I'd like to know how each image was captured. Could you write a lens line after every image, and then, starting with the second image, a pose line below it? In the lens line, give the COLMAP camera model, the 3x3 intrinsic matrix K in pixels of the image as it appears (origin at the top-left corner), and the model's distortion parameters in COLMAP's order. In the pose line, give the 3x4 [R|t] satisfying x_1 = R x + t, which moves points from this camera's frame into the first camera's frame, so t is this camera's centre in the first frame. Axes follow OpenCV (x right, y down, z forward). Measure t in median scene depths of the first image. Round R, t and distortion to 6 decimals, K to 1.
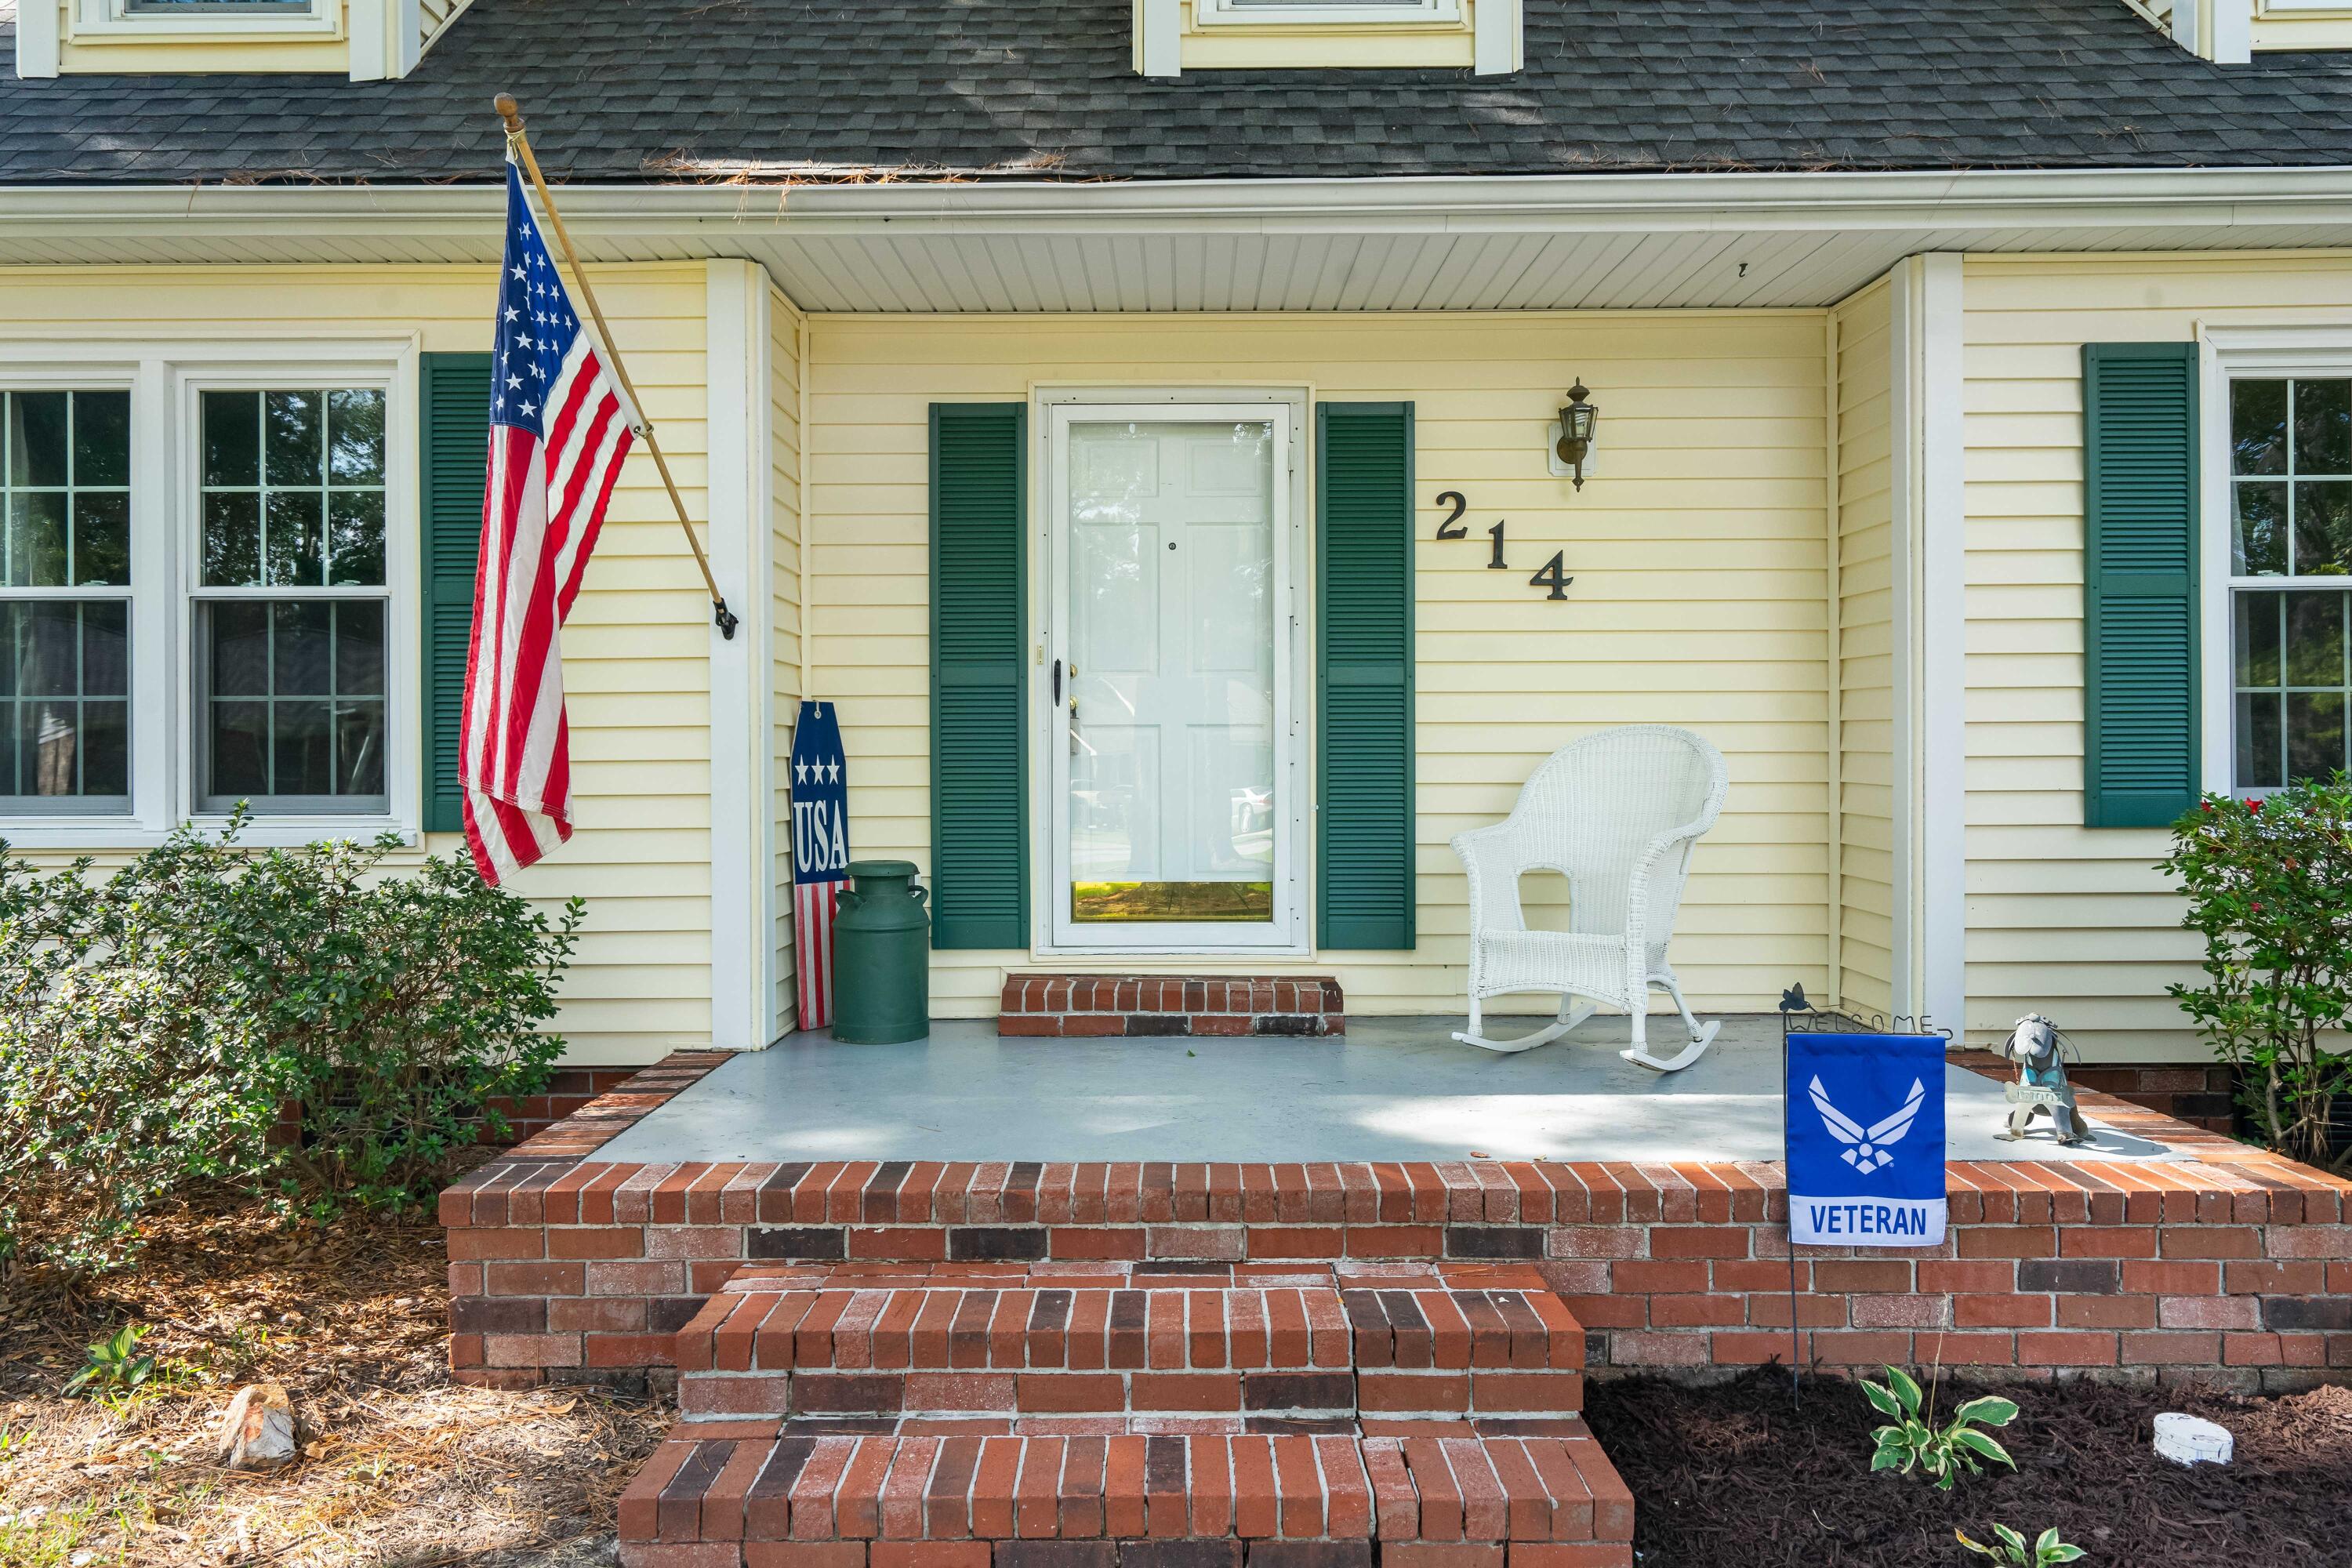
lens RADIAL K [[1442.4, 0, 1165.5], [0, 1442.4, 765.1], [0, 0, 1]] dist [0.002736, -0.000232]
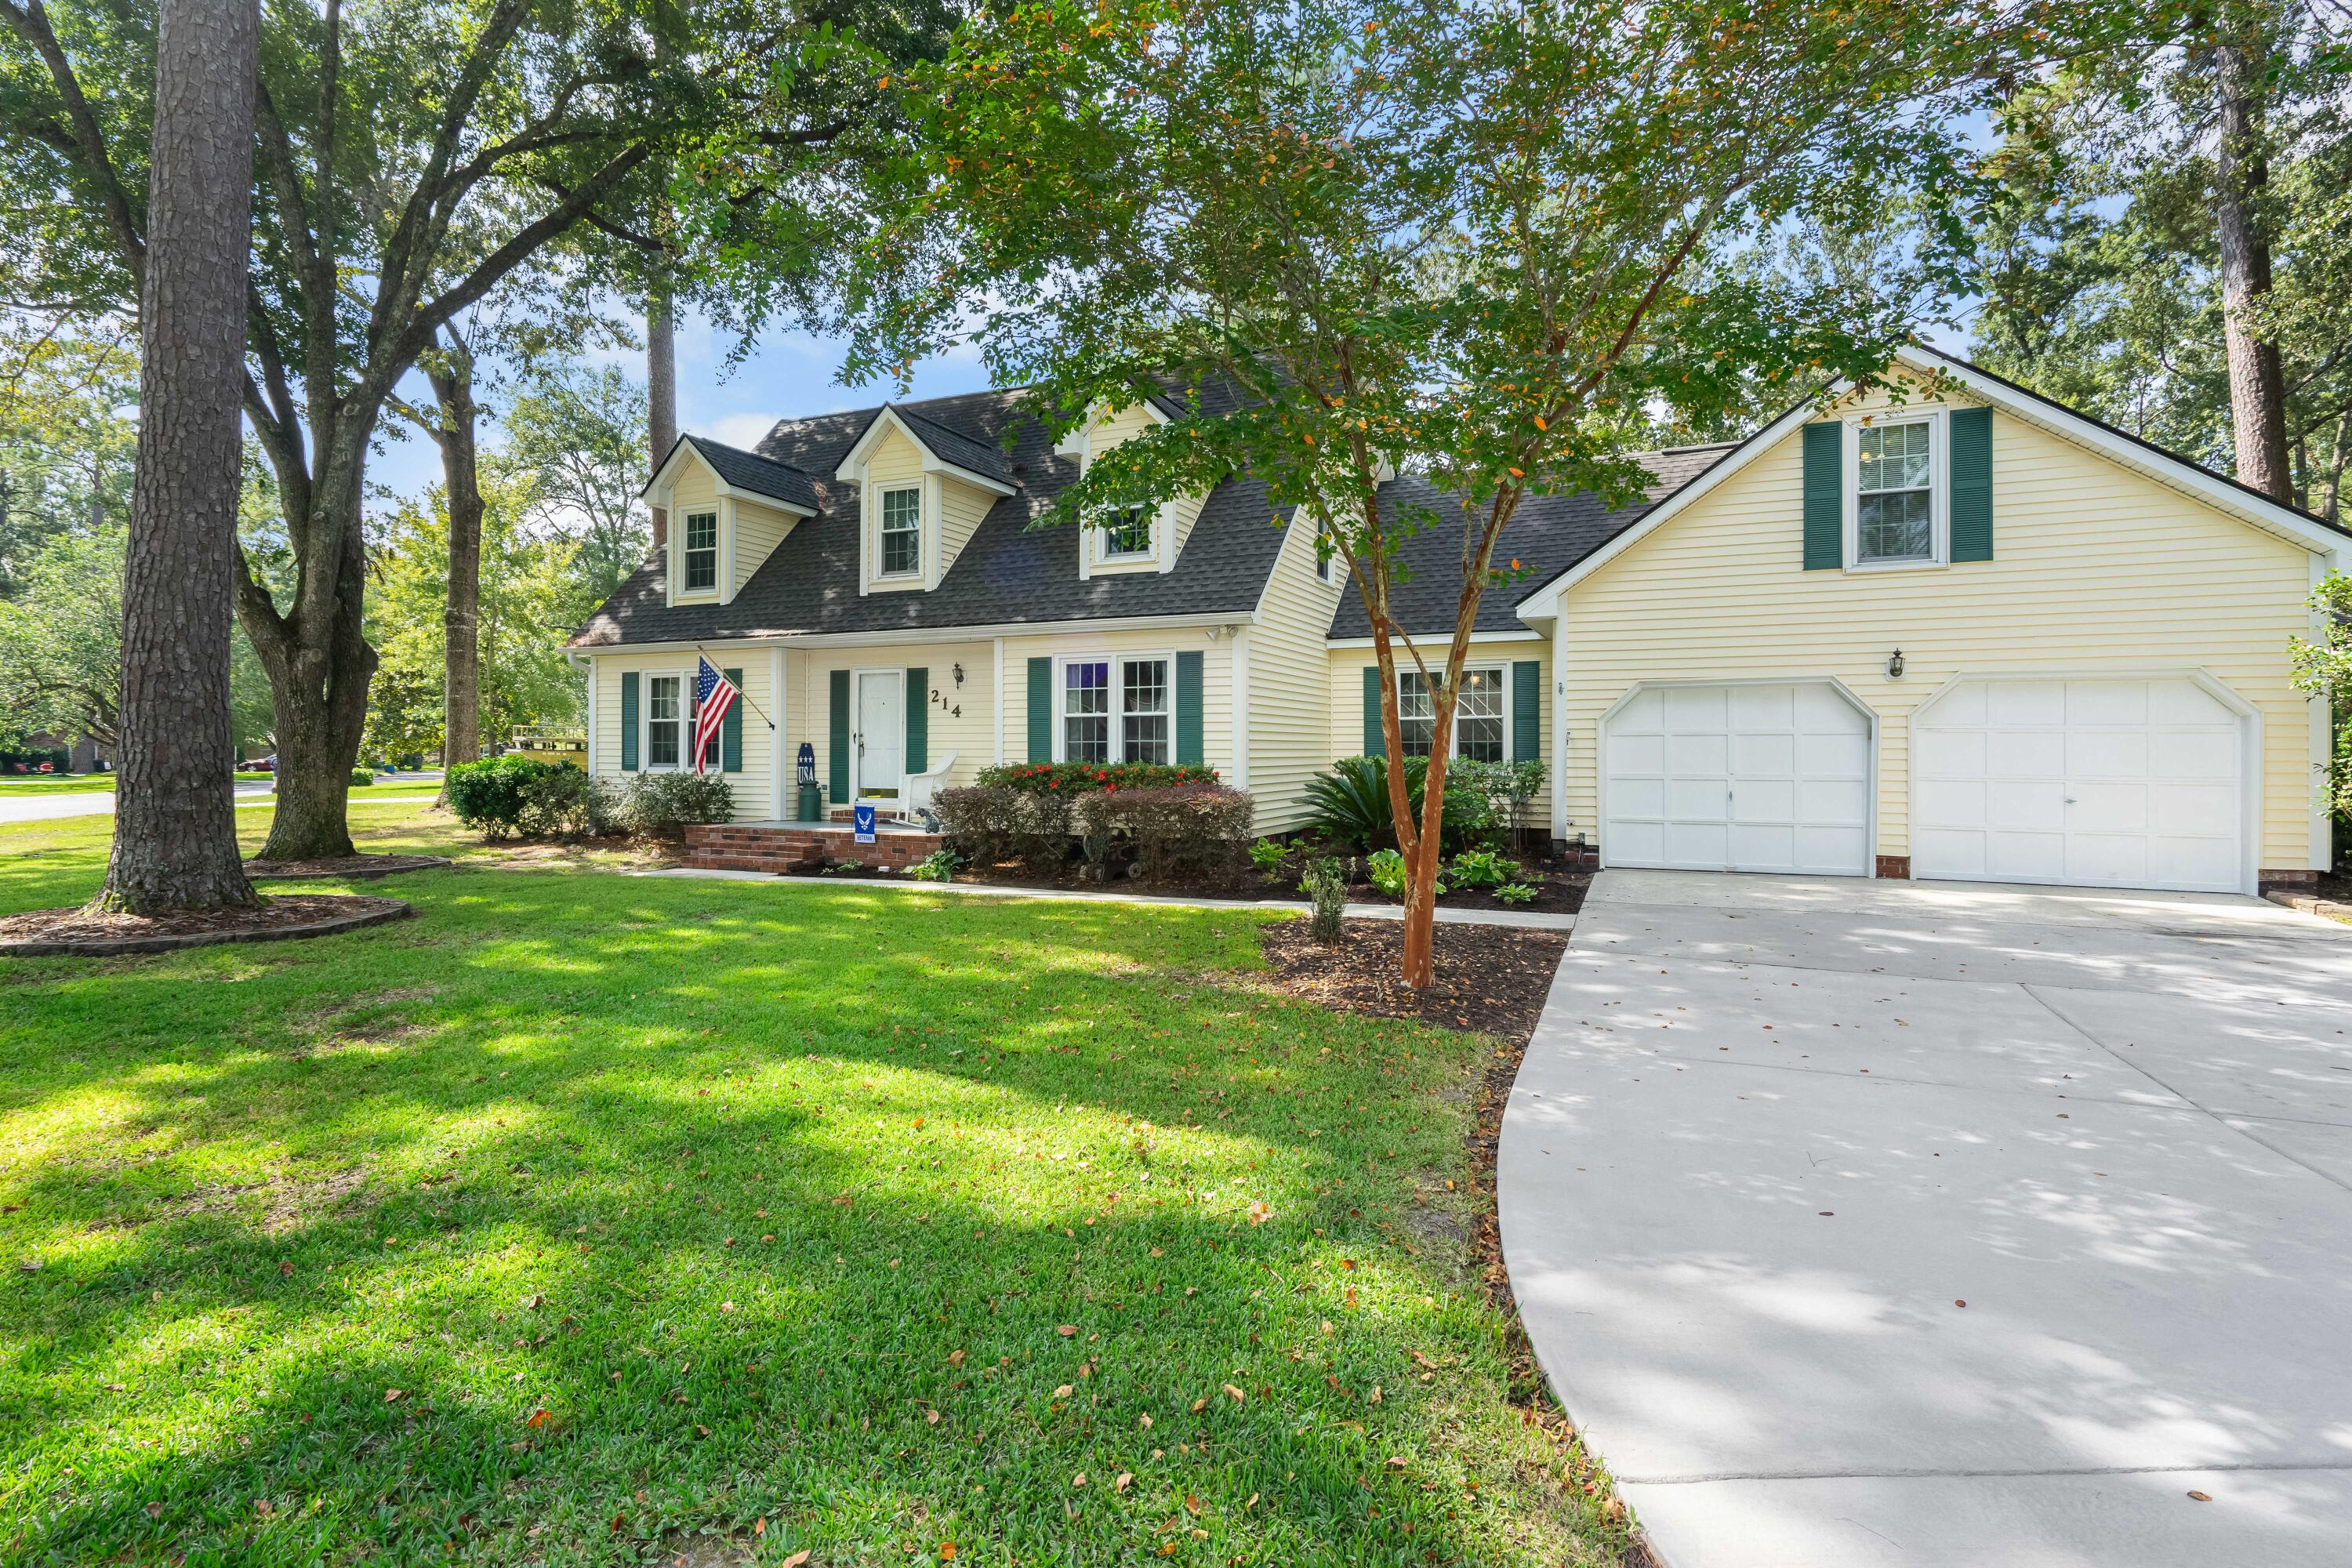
lens RADIAL K [[1095.3, 0, 1180.9], [0, 1095.3, 743.3], [0, 0, 1]] dist [0.002113, 0.000176]
pose [[0.926612, -0.001022, -0.376018, 1.976409], [-0.007806, 0.999729, -0.021953, 0.018972], [0.375939, 0.023278, 0.926352, -1.553191]]
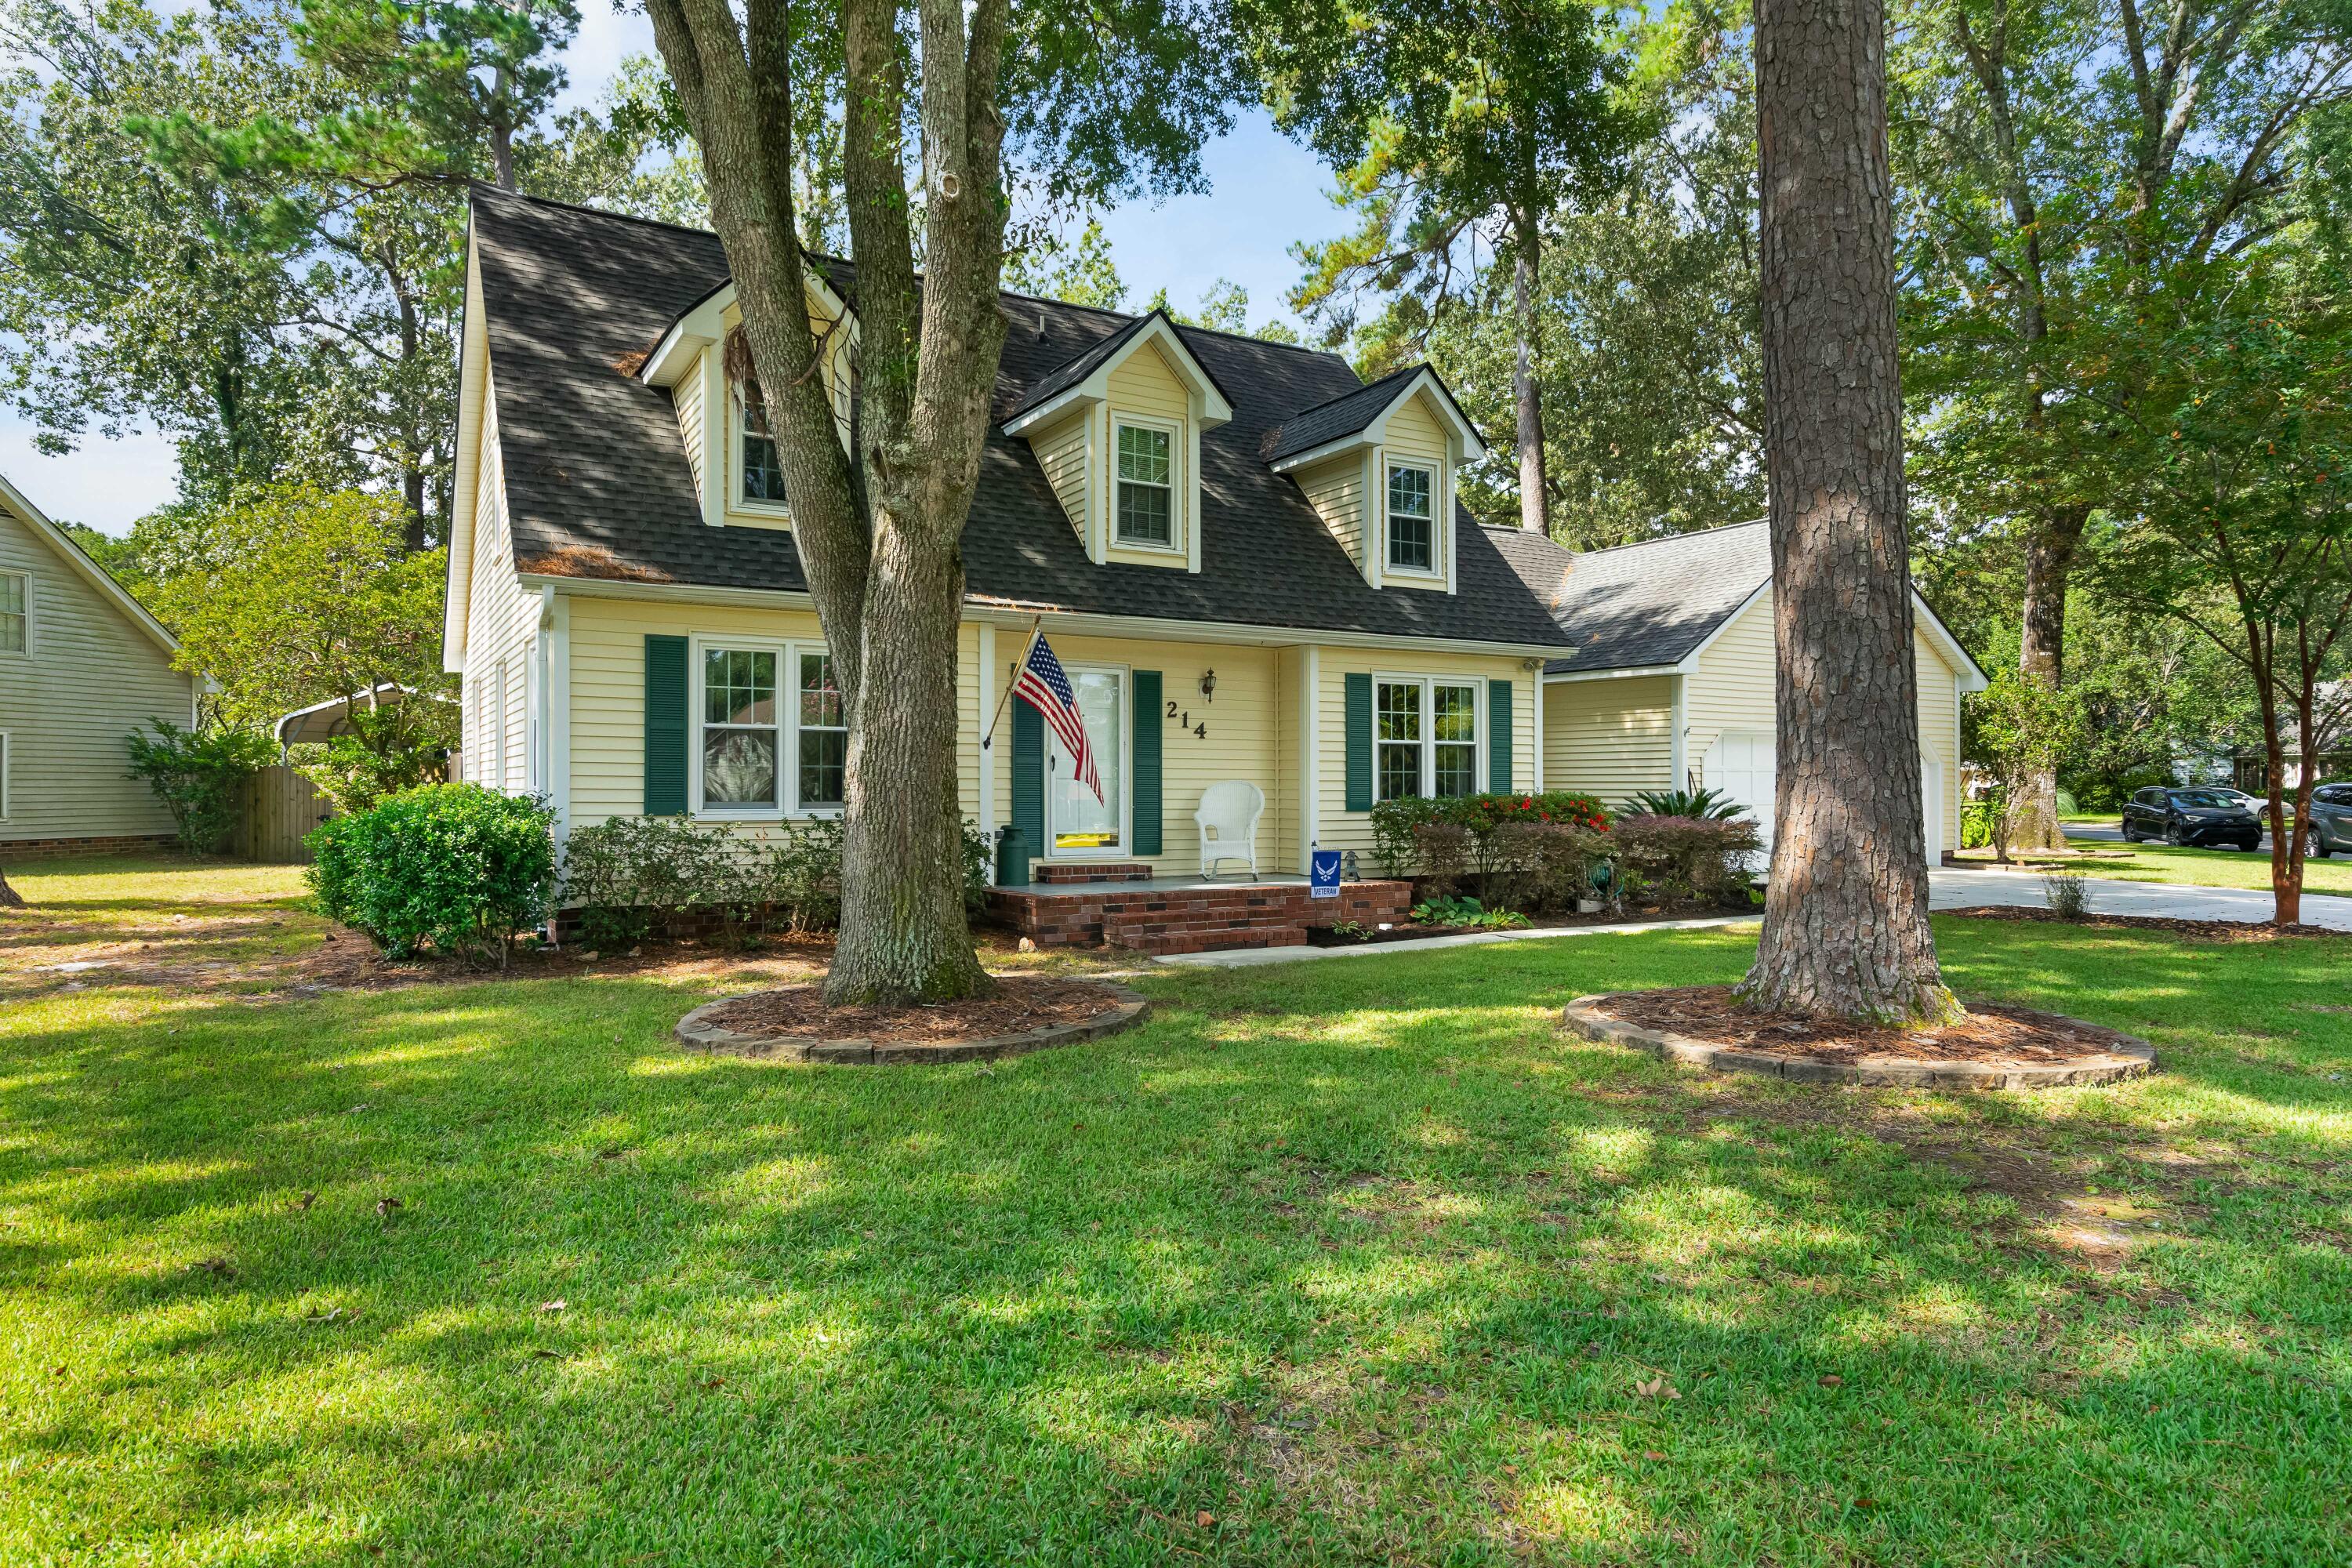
lens RADIAL K [[1442.4, 0, 1175.8], [0, 1442.4, 787.6], [0, 0, 1]] dist [0.002736, -0.000232]
pose [[0.855837, 0.005508, 0.517216, -1.351262], [0.001518, 0.999912, -0.013161, 0.028458], [-0.517243, 0.012049, 0.855754, -1.573414]]
